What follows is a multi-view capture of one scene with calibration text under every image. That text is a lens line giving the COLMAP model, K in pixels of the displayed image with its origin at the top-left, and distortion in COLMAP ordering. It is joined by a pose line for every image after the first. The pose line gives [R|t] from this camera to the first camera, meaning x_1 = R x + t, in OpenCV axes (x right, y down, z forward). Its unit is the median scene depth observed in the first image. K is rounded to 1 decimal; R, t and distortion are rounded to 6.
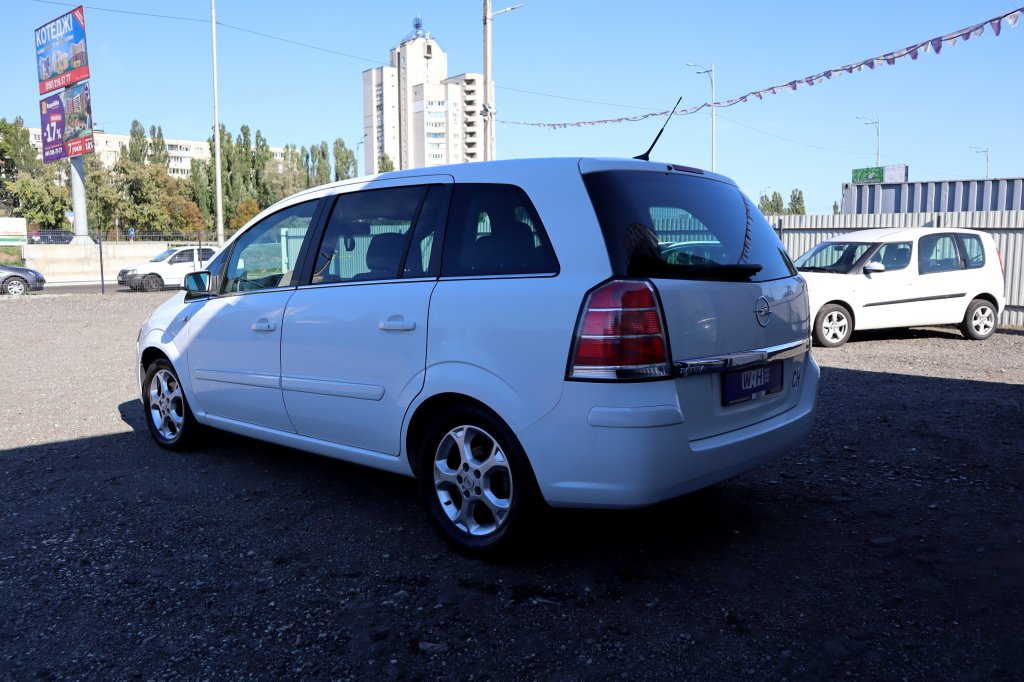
lens RADIAL K [[866.3, 0, 512.0], [0, 866.3, 341.0], [0, 0, 1]] dist [-0.118100, 0.139805]
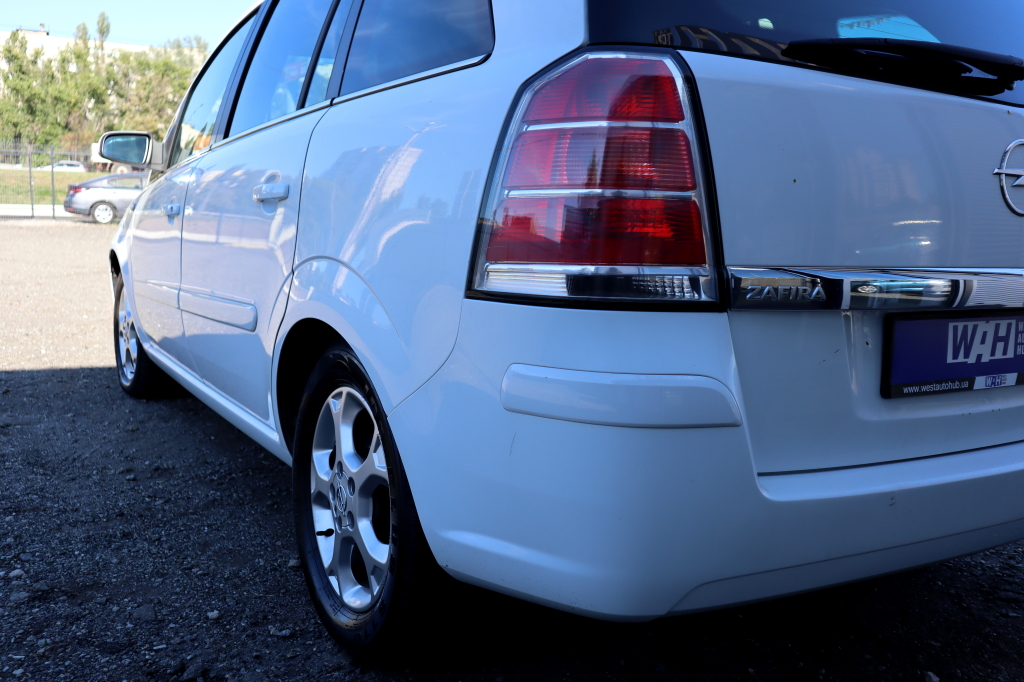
lens RADIAL K [[928.2, 0, 512.0], [0, 928.2, 341.0], [0, 0, 1]] dist [-0.051707, 0.115392]
pose [[0.953489, 0.077997, -0.291163, 0.194617], [-0.070300, 0.996846, 0.036819, 0.043672], [0.293117, -0.014638, 0.955965, 0.508064]]
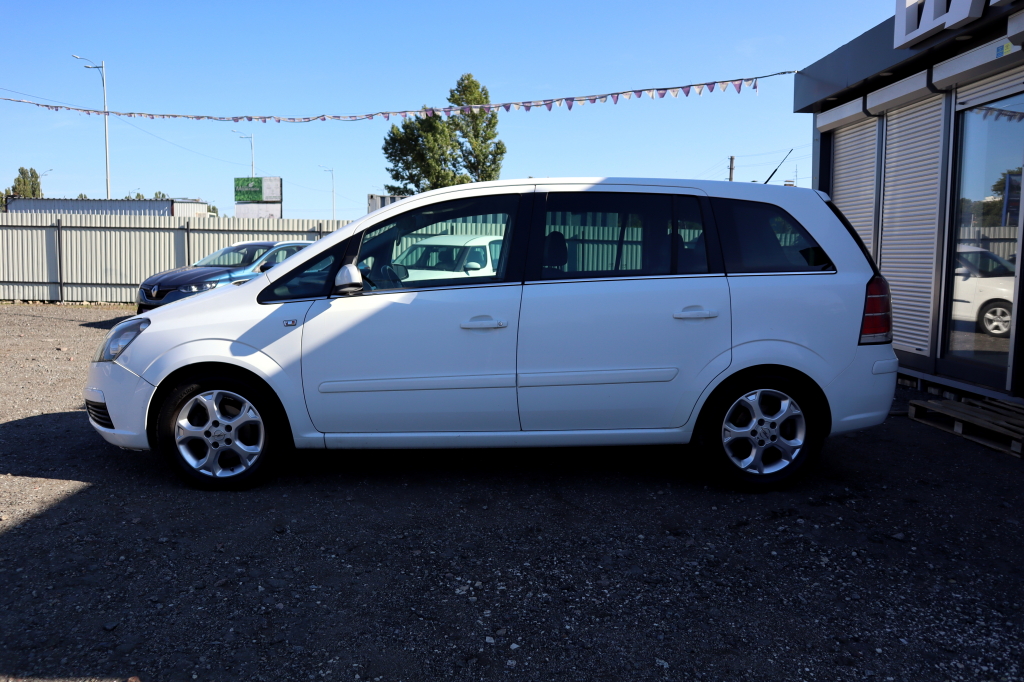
lens RADIAL K [[793.3, 0, 512.0], [0, 793.3, 341.0], [0, 0, 1]] dist [-0.078587, 0.097960]
pose [[0.683195, -0.061284, 0.727660, -1.142468], [0.055019, 0.997960, 0.032392, -0.032102], [-0.728161, 0.017906, 0.685172, 0.463813]]
